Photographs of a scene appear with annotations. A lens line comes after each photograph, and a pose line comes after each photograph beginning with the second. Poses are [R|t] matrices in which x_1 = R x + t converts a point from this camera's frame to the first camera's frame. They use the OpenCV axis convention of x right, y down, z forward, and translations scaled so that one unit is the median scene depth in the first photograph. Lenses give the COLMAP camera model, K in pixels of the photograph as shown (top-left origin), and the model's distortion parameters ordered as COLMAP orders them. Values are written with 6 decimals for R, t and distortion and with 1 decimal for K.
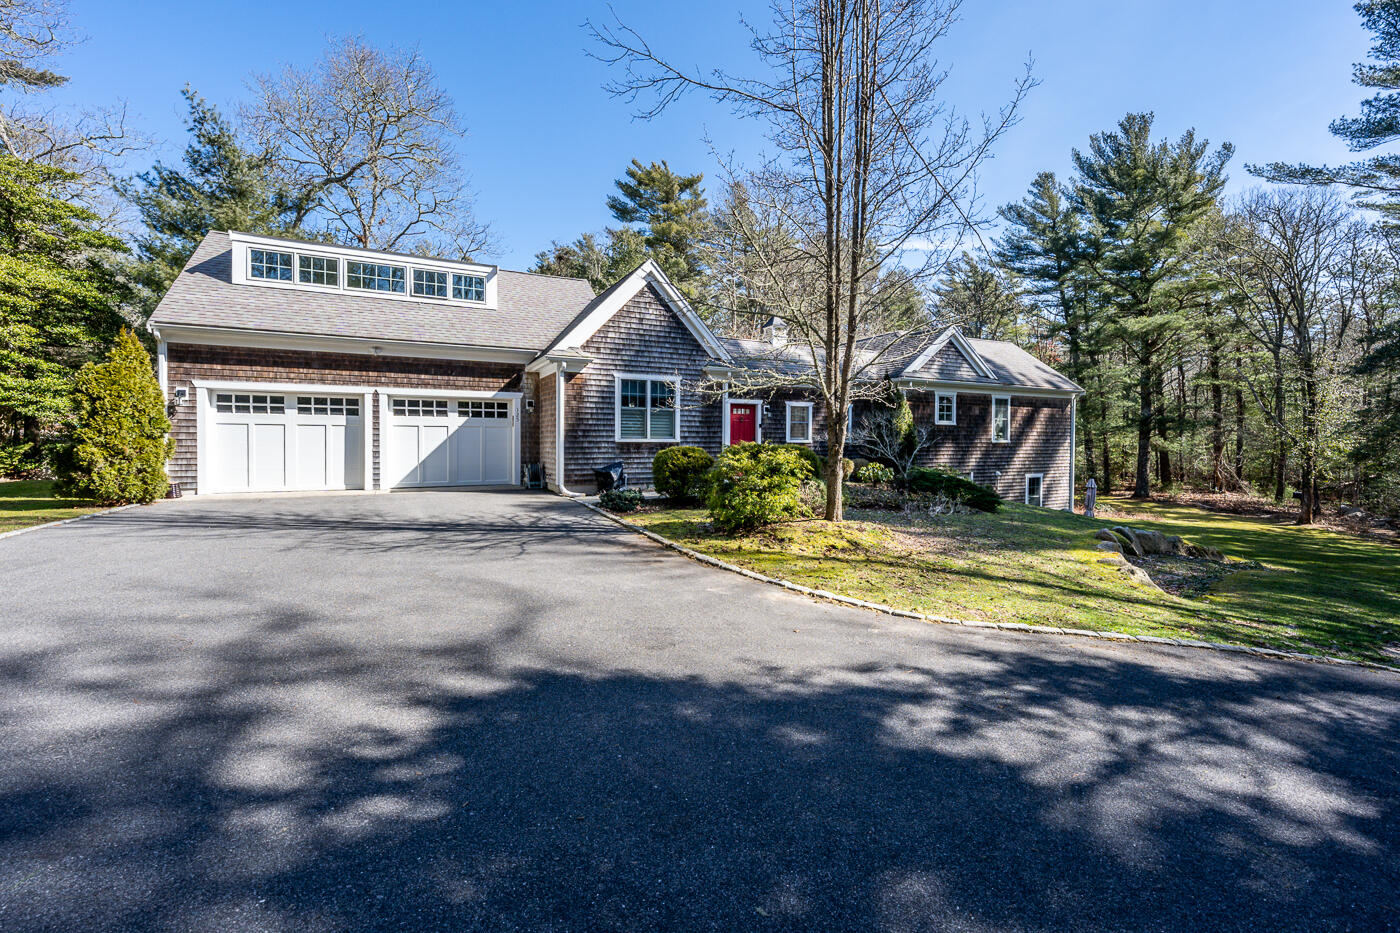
lens RADIAL K [[562.9, 0, 698.2], [0, 562.9, 456.4], [0, 0, 1]] dist [-0.003649, -0.000442]
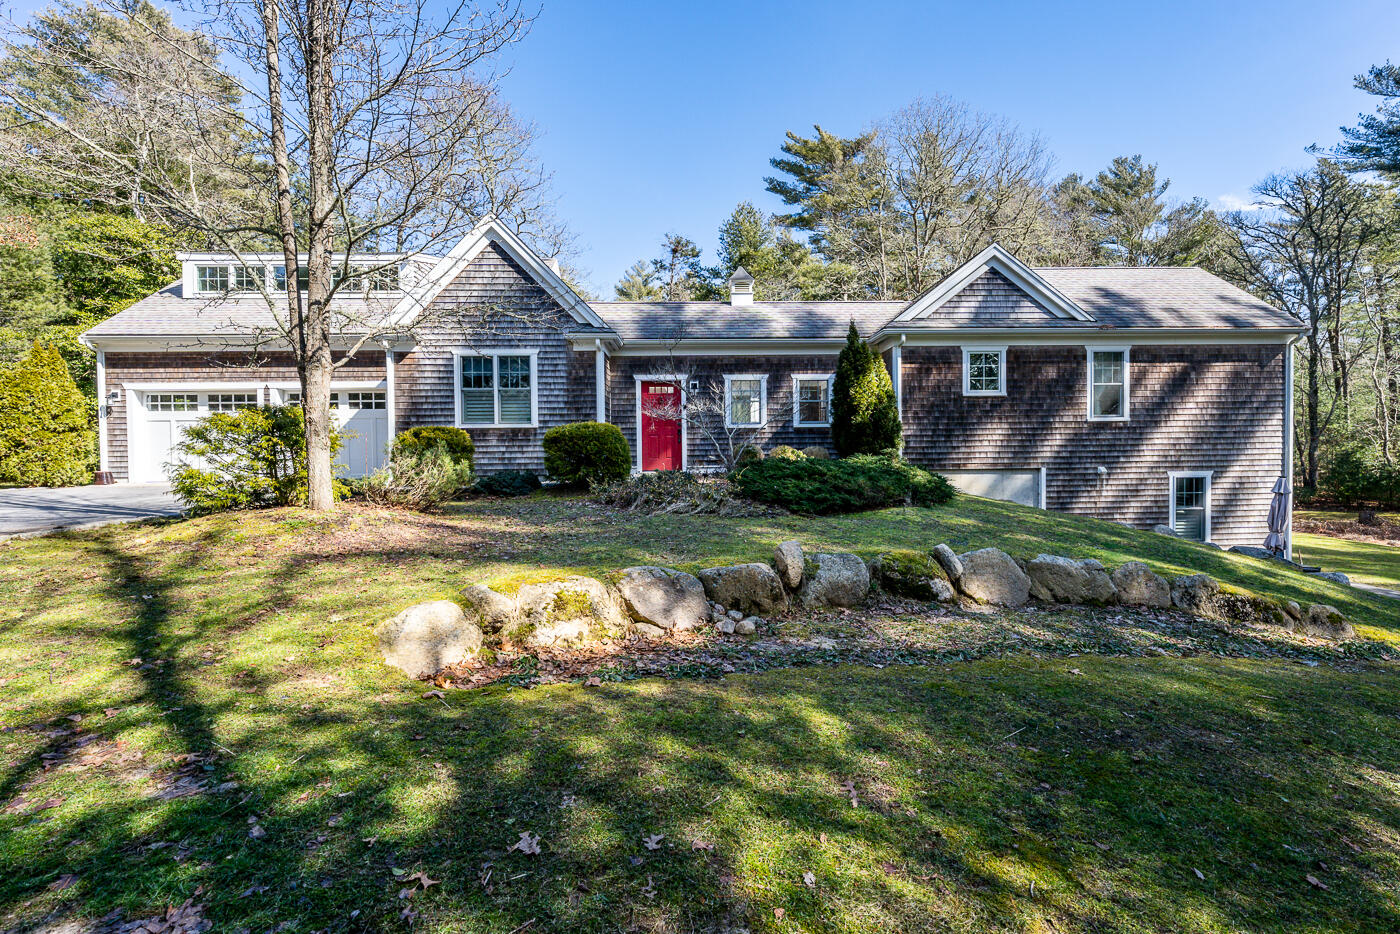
lens RADIAL K [[596.2, 0, 694.4], [0, 596.2, 469.5], [0, 0, 1]] dist [-0.002459, -0.000474]
pose [[0.914185, -0.004333, -0.405274, 0.540394], [0.004542, 0.999990, -0.000446, 0.038388], [0.405272, -0.001434, 0.914195, 0.287781]]
